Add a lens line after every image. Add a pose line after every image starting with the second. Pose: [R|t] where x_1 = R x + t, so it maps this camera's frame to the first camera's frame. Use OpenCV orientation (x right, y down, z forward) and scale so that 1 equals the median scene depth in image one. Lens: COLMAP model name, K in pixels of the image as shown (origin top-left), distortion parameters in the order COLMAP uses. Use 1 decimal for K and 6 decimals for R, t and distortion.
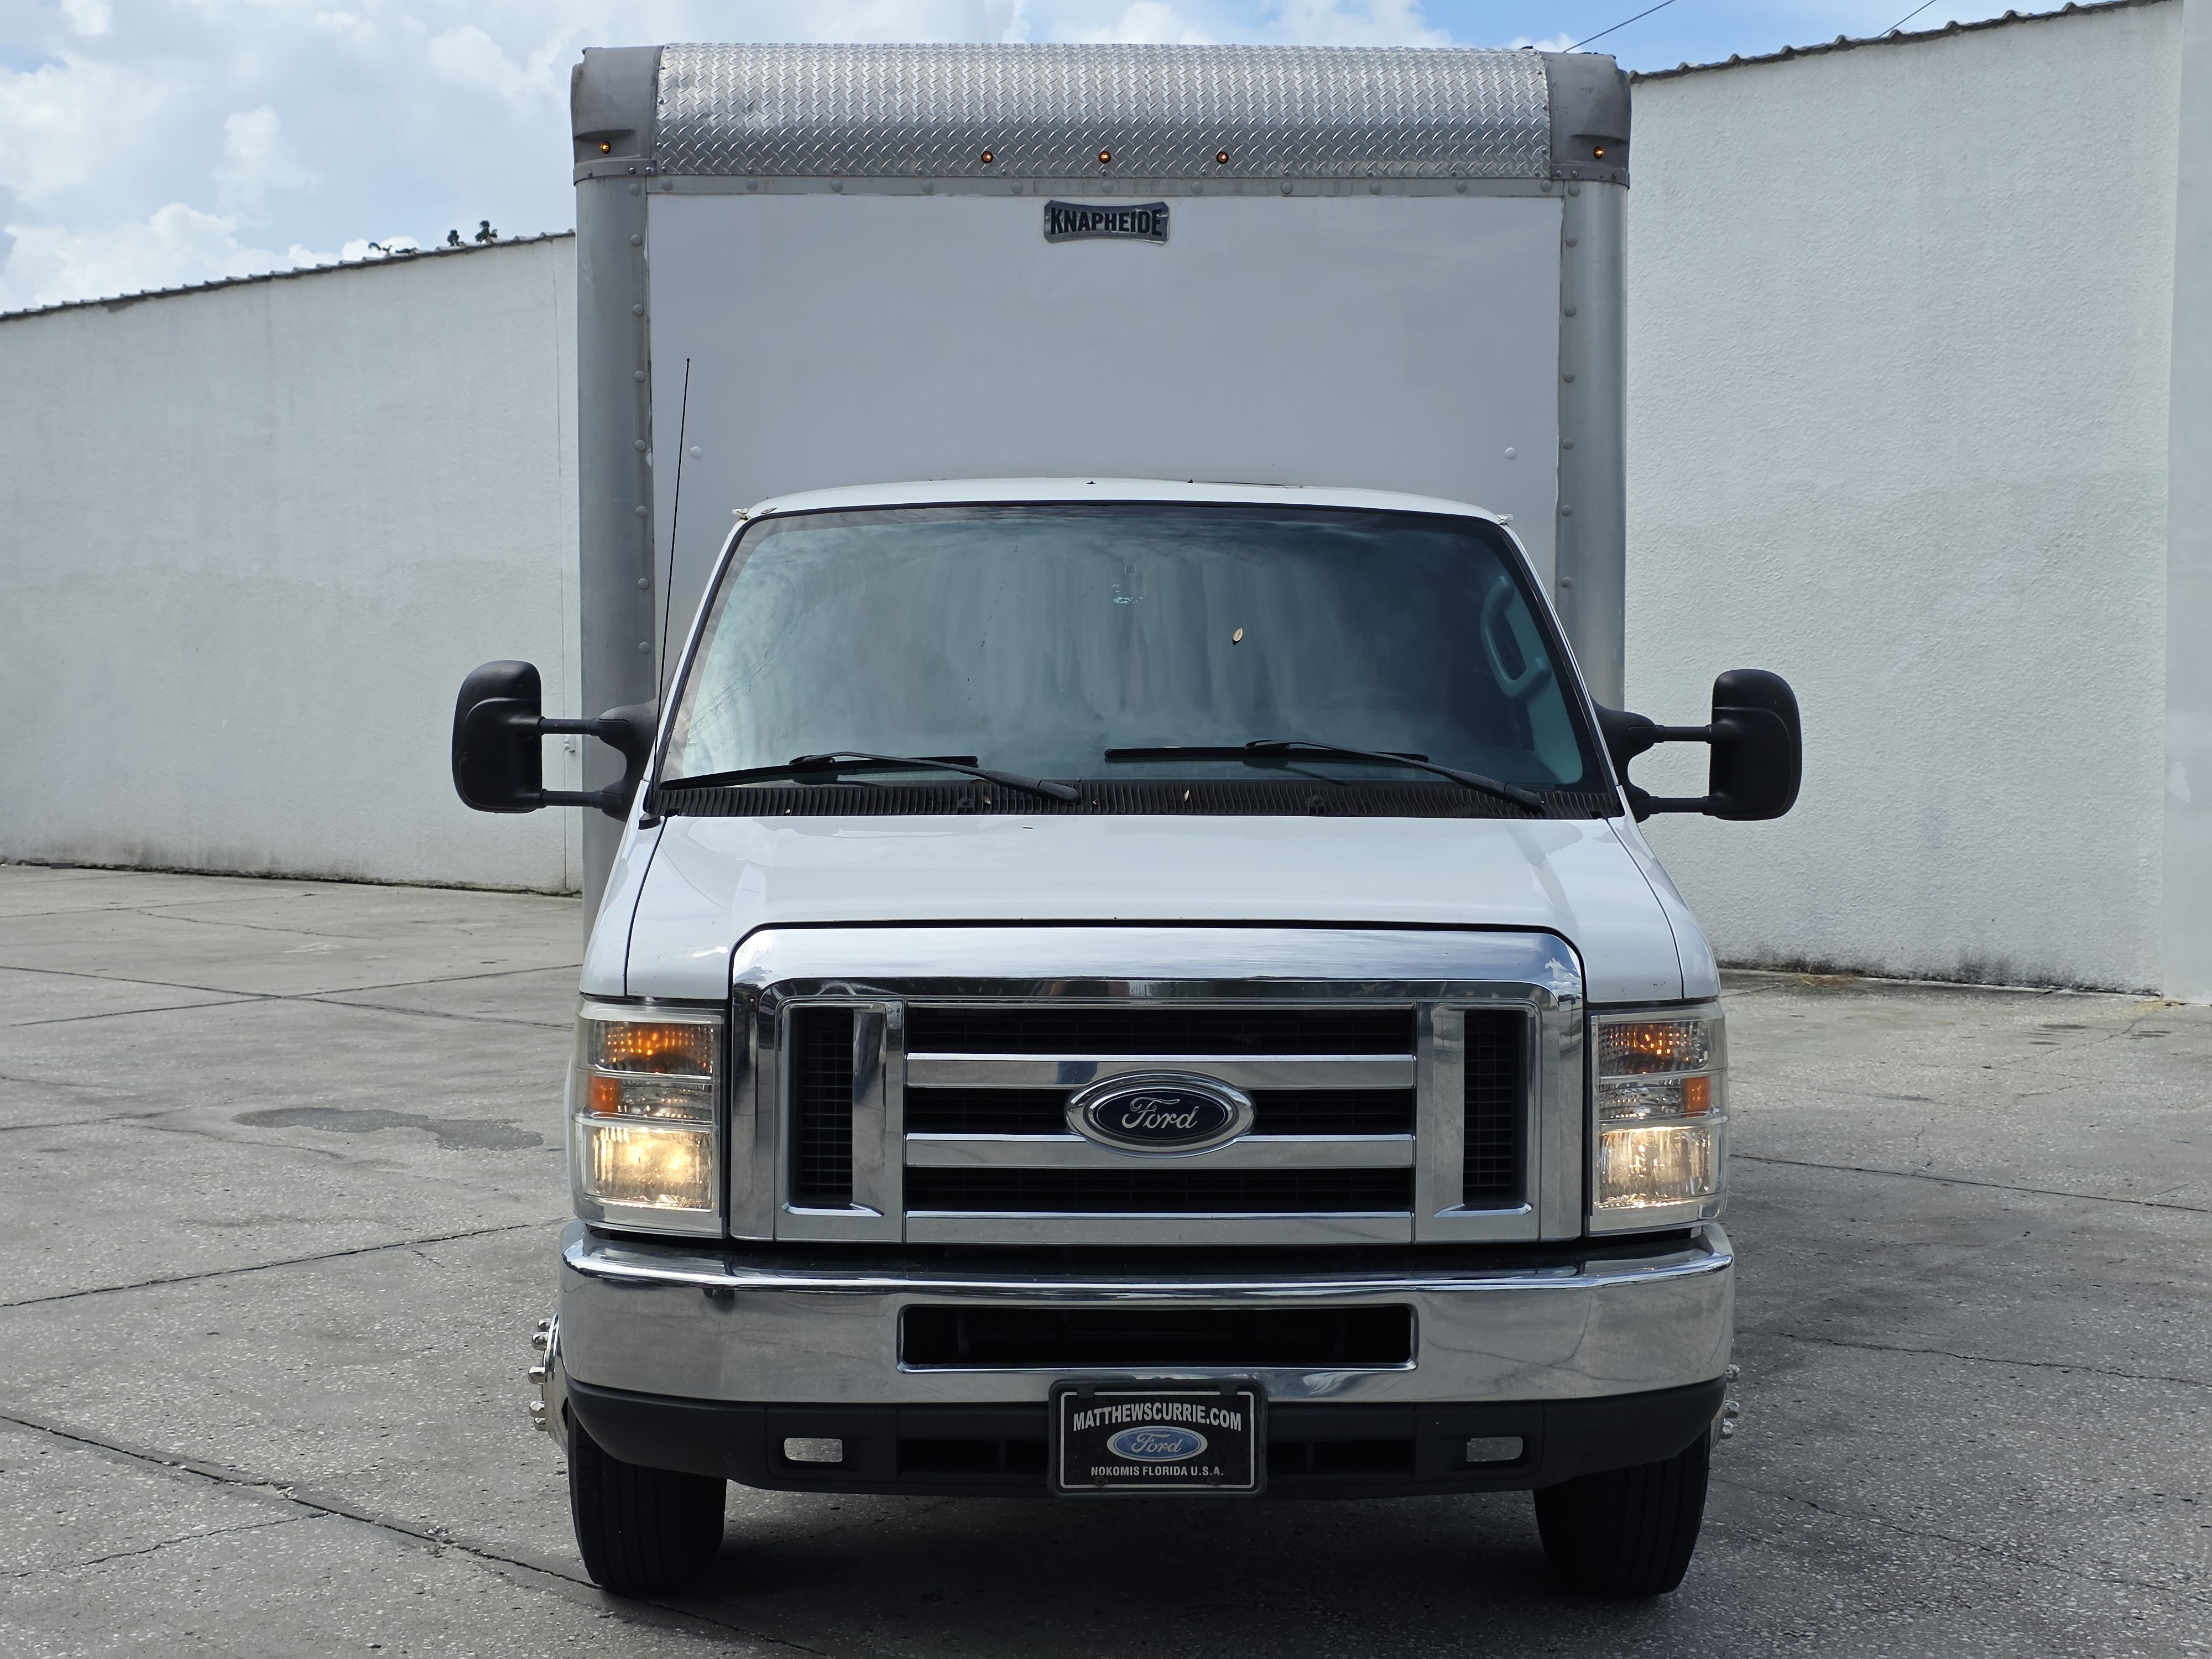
lens RADIAL K [[2965.6, 0, 1143.2], [0, 2965.6, 784.9], [0, 0, 1]] dist [0.133201, -0.338481]
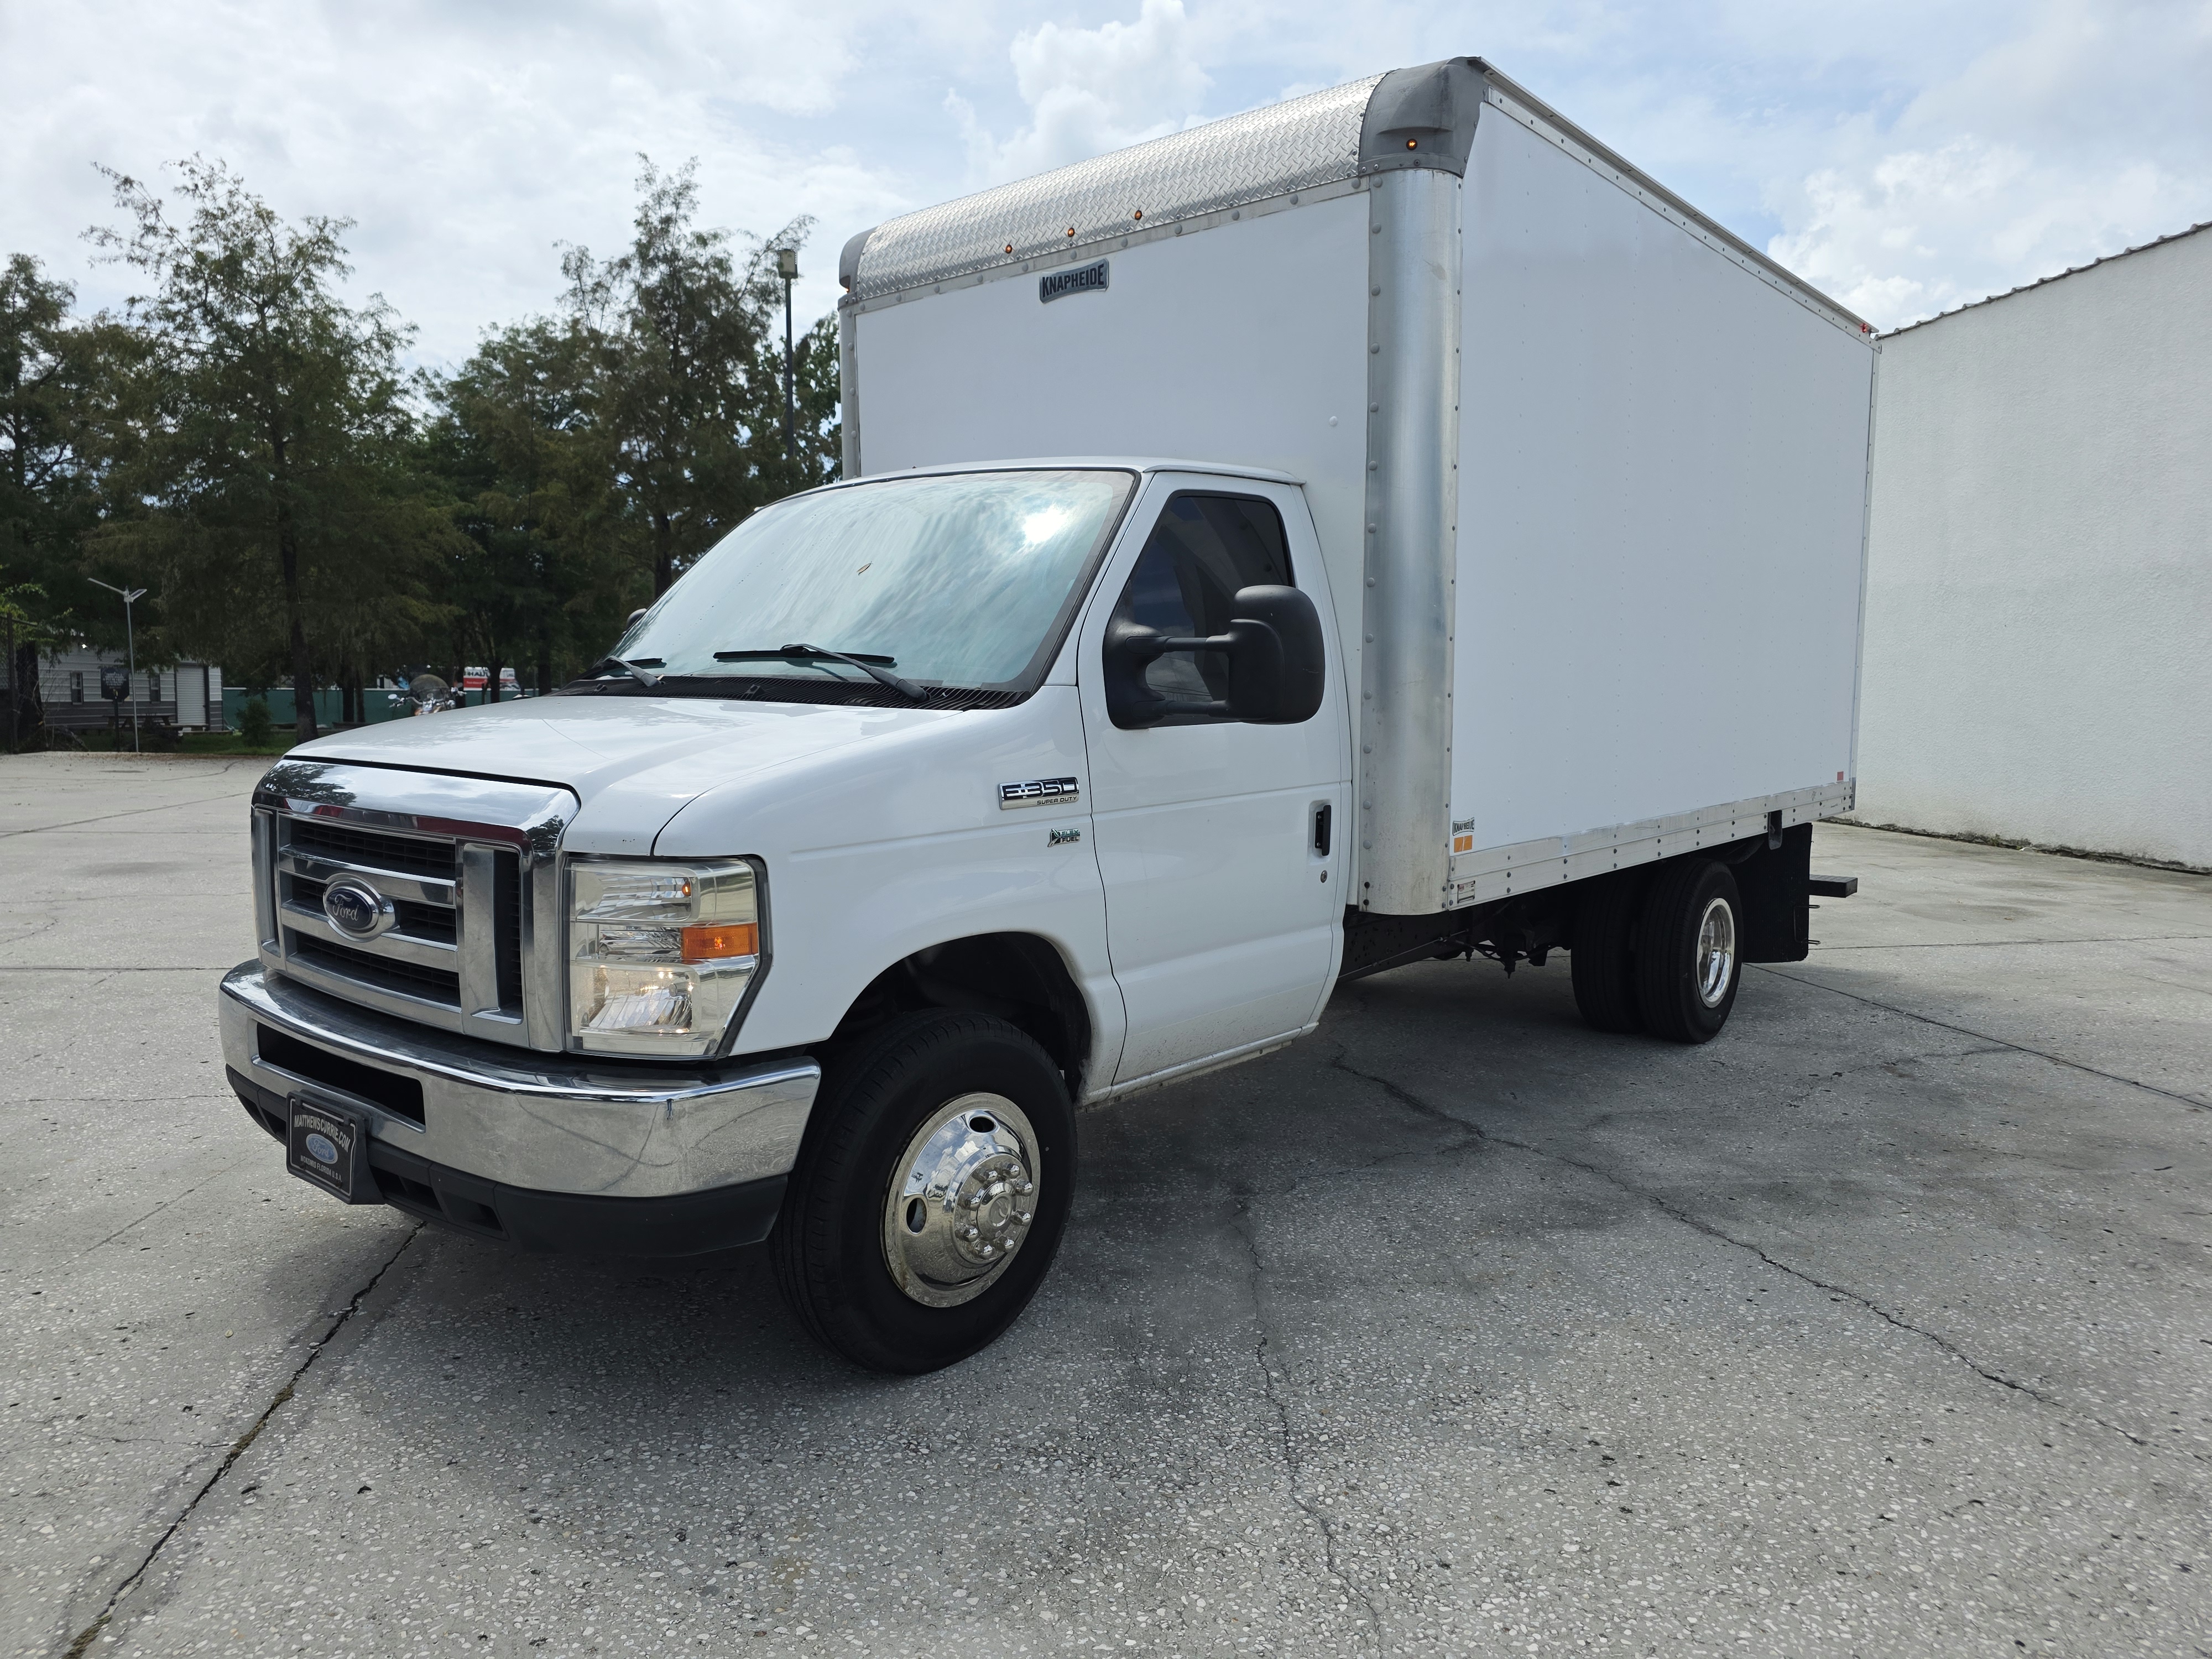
lens RADIAL K [[1491.6, 0, 1106.0], [0, 1491.6, 829.5], [0, 0, 1]] dist [0.041967, -0.032368]
pose [[0.736757, 0.068733, -0.672655, 0.547725], [-0.030156, 0.997170, 0.068863, 0.015470], [0.675484, -0.030451, 0.736745, 0.569596]]
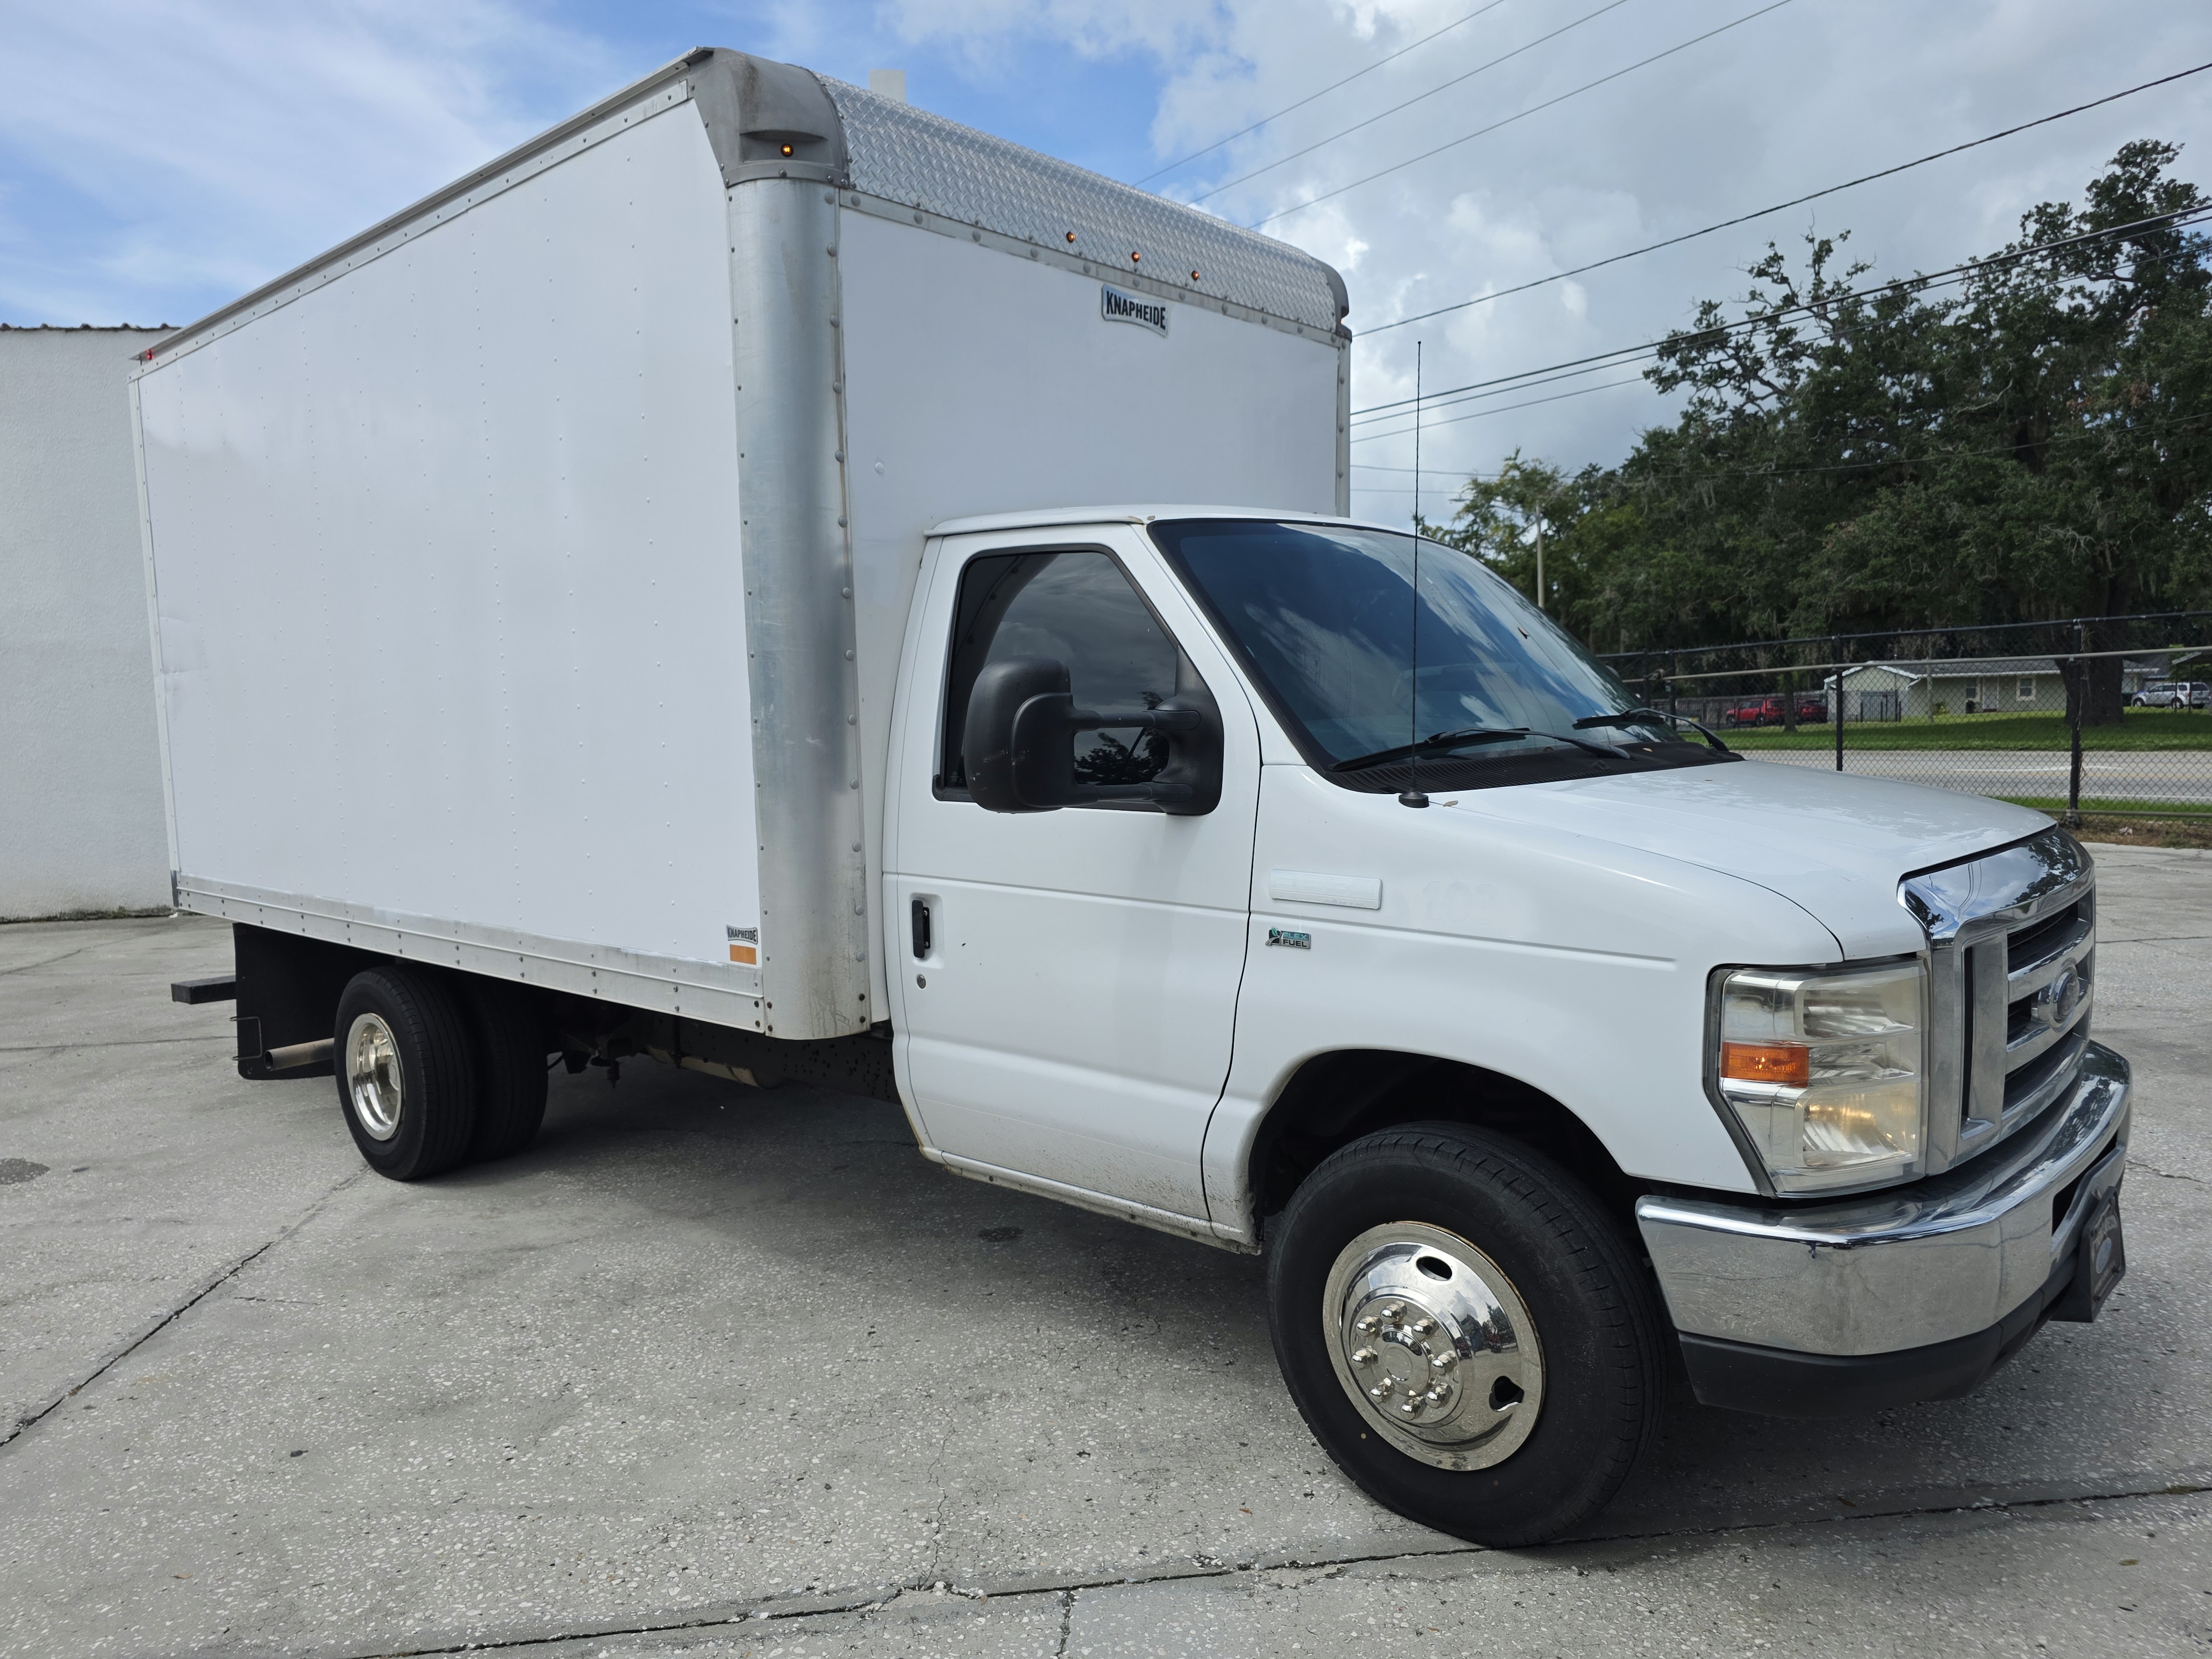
lens RADIAL K [[1491.6, 0, 1106.0], [0, 1491.6, 829.5], [0, 0, 1]] dist [0.041967, -0.032368]
pose [[0.698003, -0.076457, 0.712002, -0.552482], [0.054664, 0.997072, 0.053480, -0.008825], [-0.714006, 0.001591, 0.700138, 0.656426]]
